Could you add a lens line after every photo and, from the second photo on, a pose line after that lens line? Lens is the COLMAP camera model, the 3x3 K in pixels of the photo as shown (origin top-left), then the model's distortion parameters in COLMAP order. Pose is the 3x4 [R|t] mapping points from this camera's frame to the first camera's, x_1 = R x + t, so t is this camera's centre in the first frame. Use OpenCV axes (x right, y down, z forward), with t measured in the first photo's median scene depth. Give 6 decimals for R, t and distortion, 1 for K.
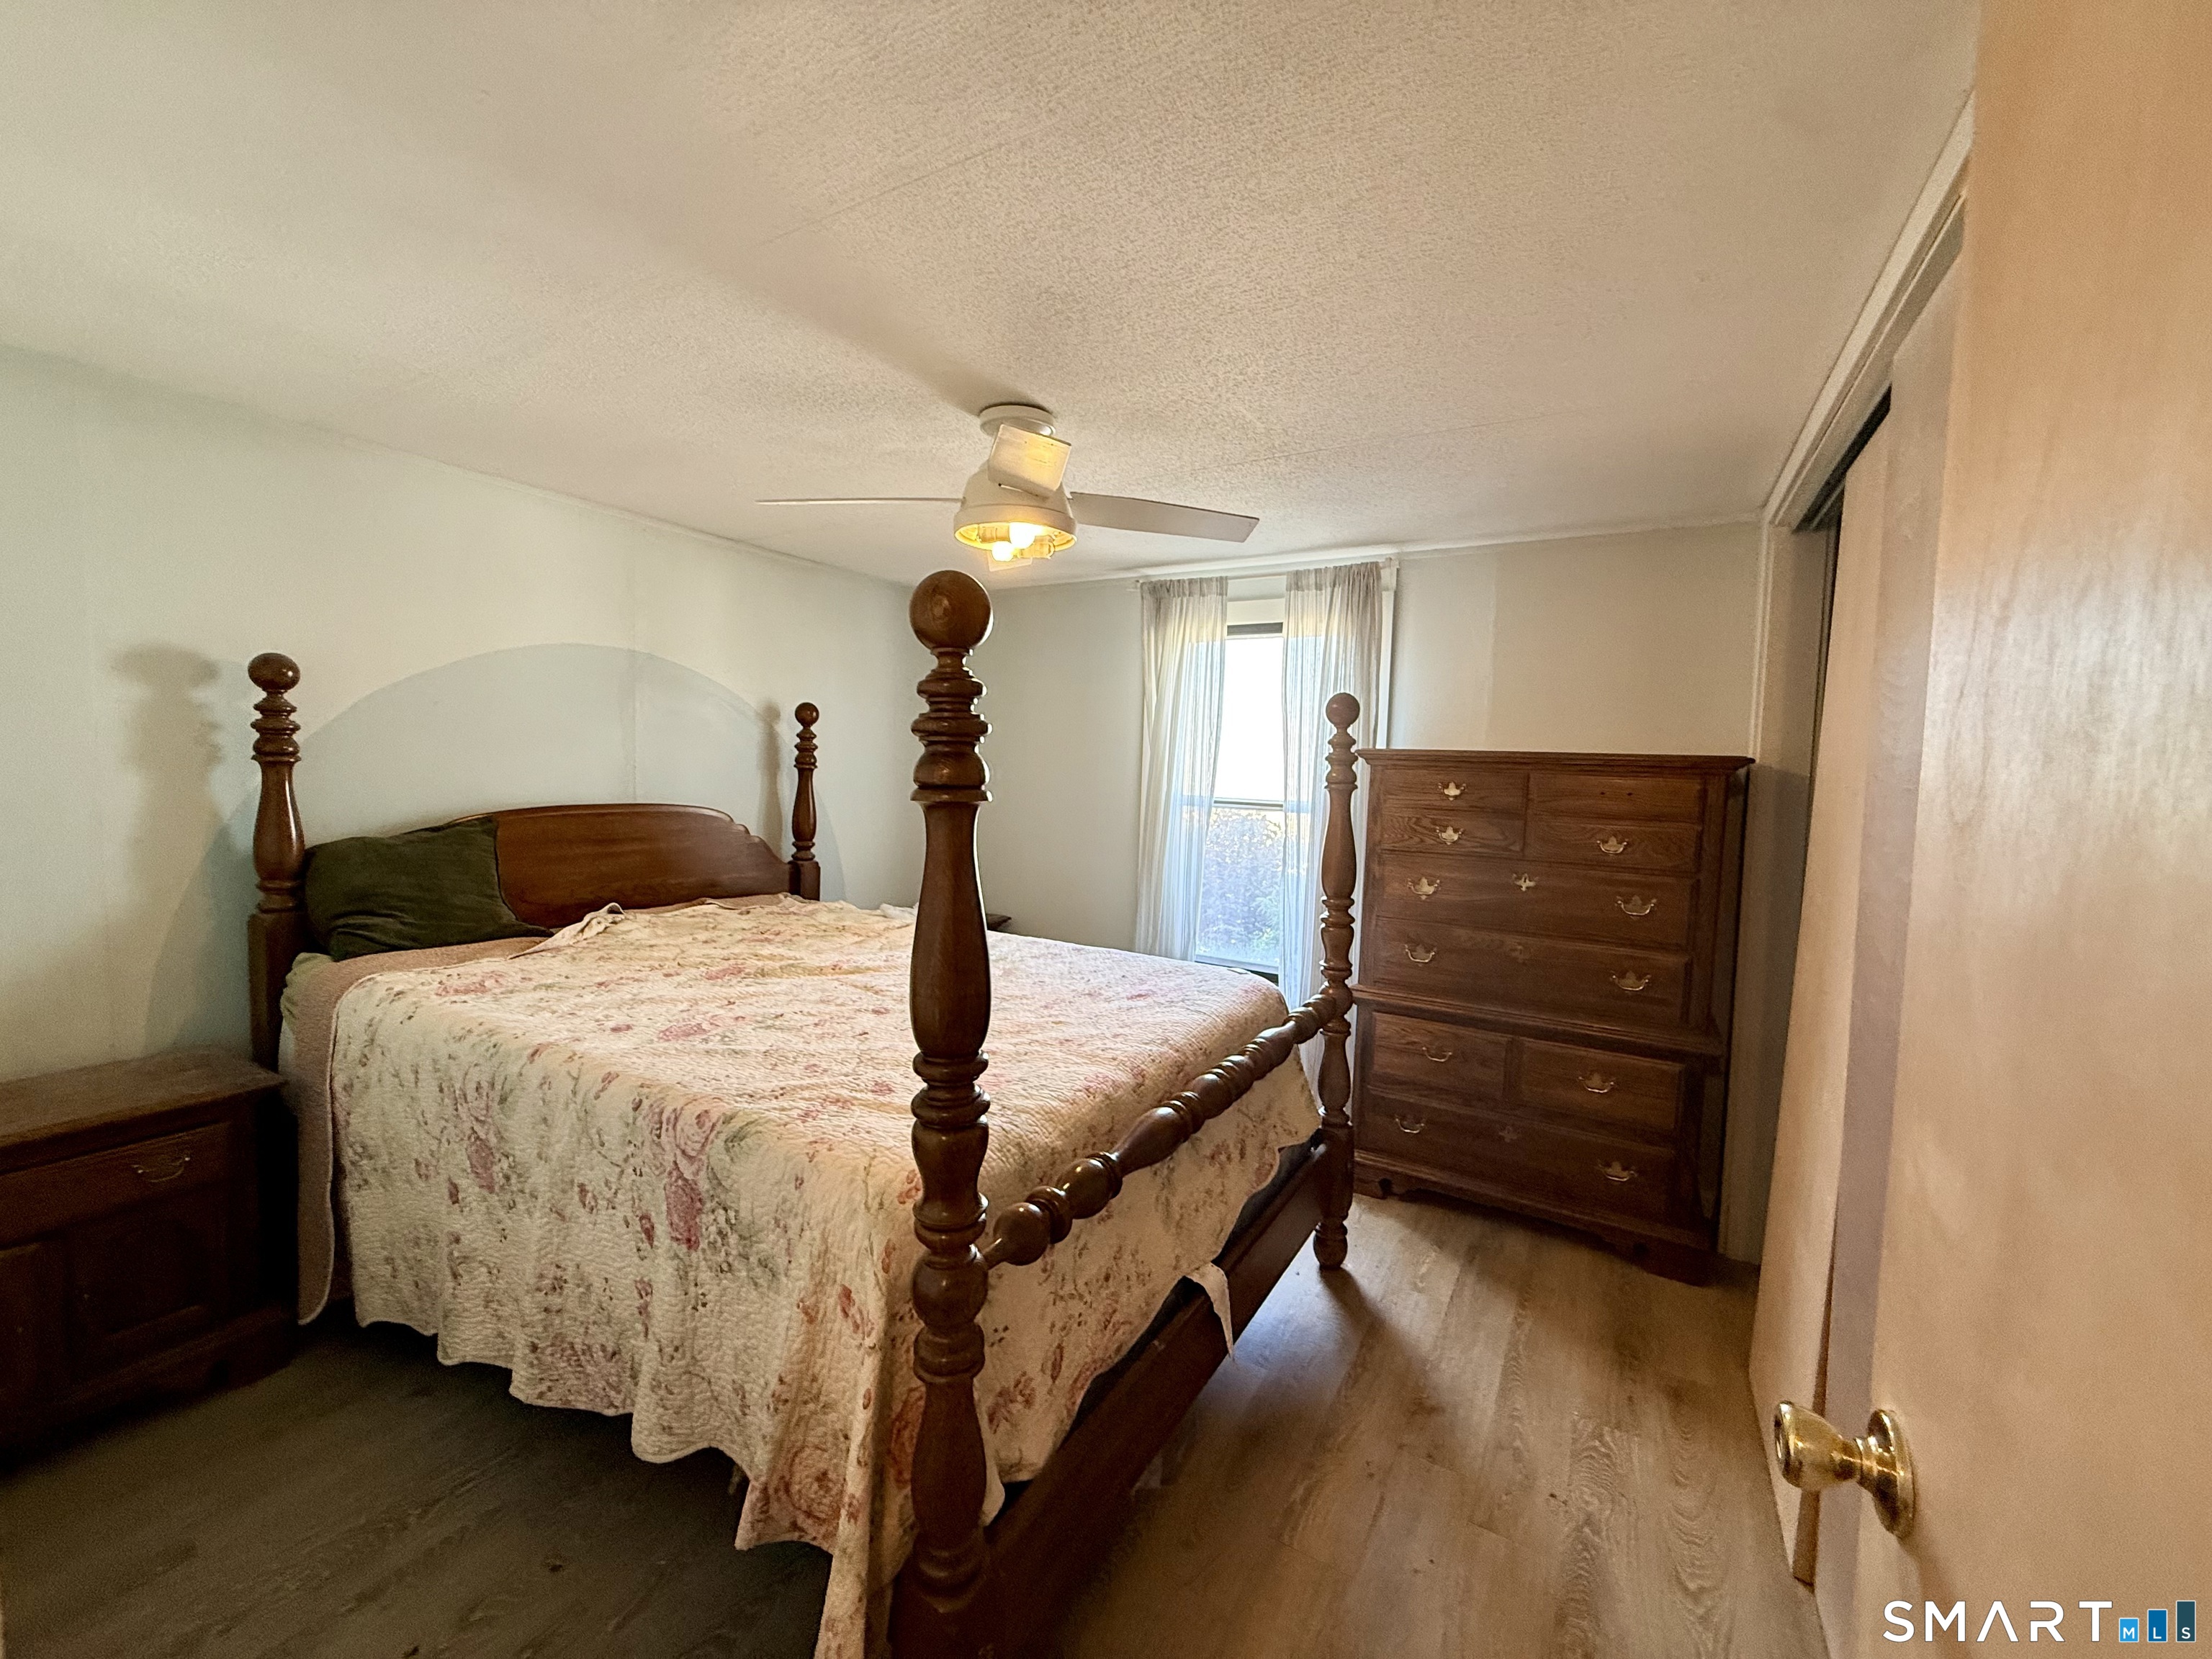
lens RADIAL K [[888.7, 0, 1095.3], [0, 888.7, 834.6], [0, 0, 1]] dist [-0.001367, 0.000290]
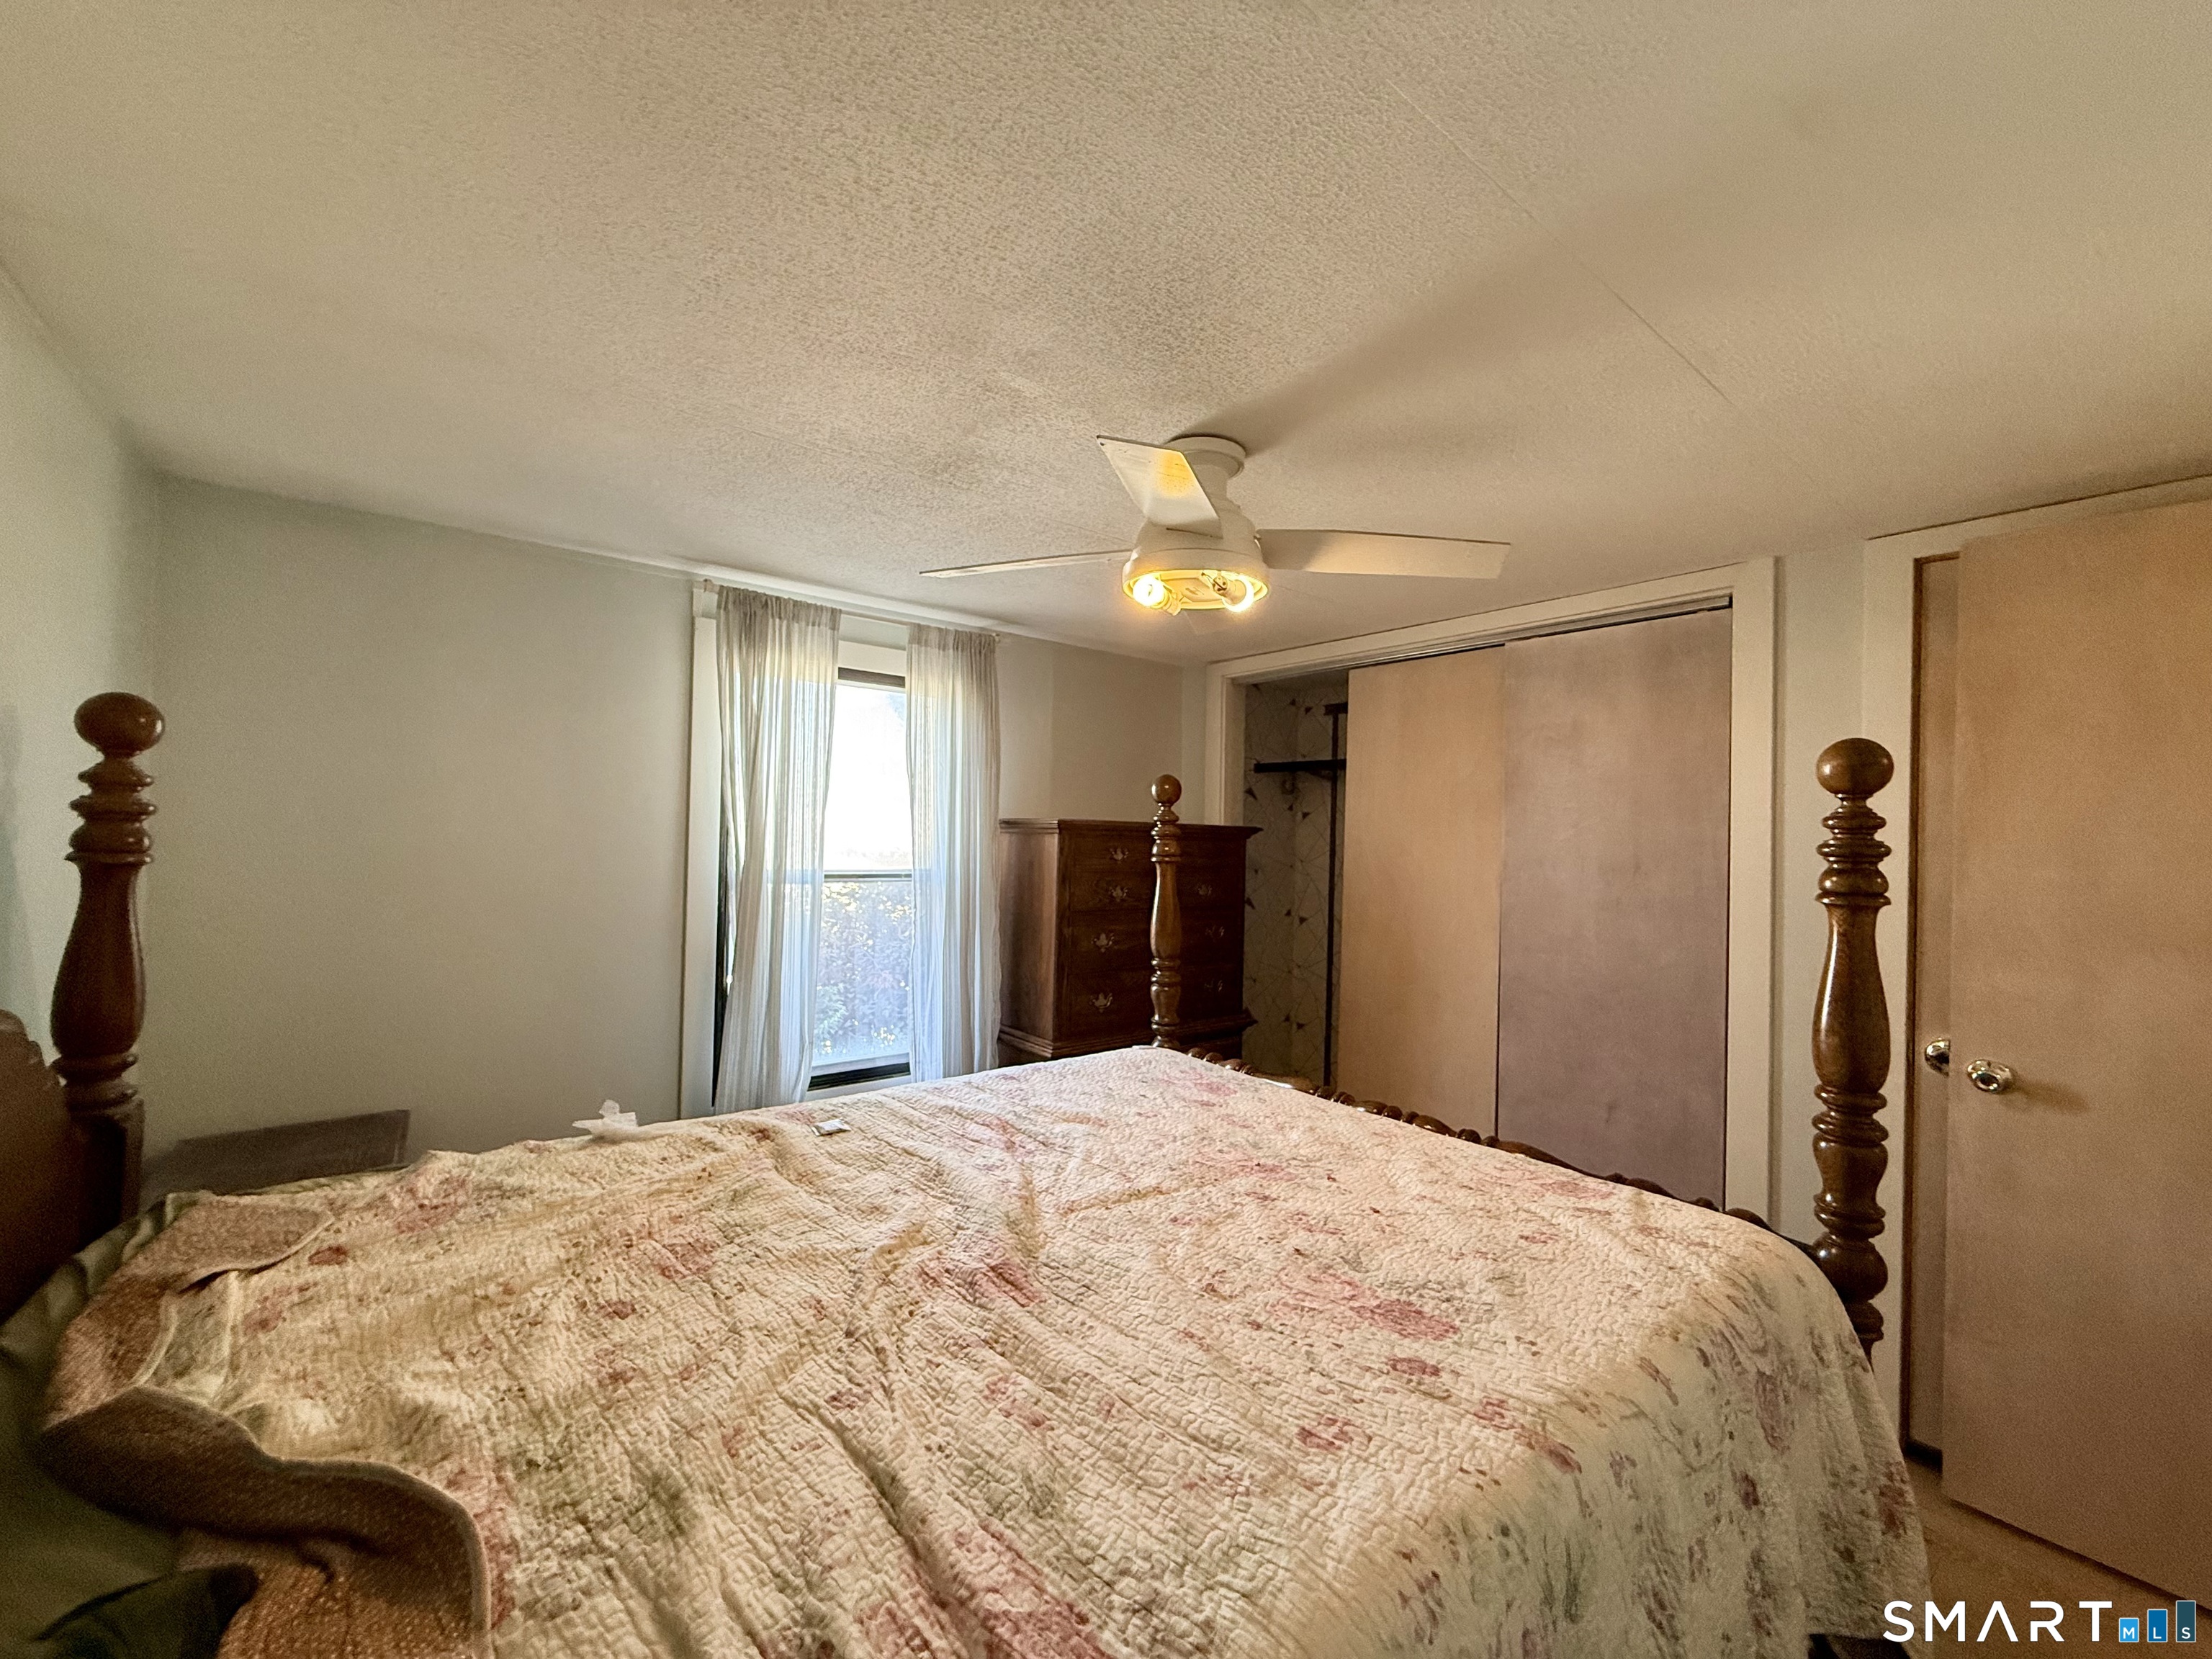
lens RADIAL K [[888.7, 0, 1096.7], [0, 888.7, 823.7], [0, 0, 1]] dist [-0.001367, 0.000290]
pose [[0.347968, -0.014888, 0.937388, -0.596408], [0.056436, 0.998393, -0.005093, -0.072178], [-0.935806, 0.054675, 0.348249, 0.513845]]
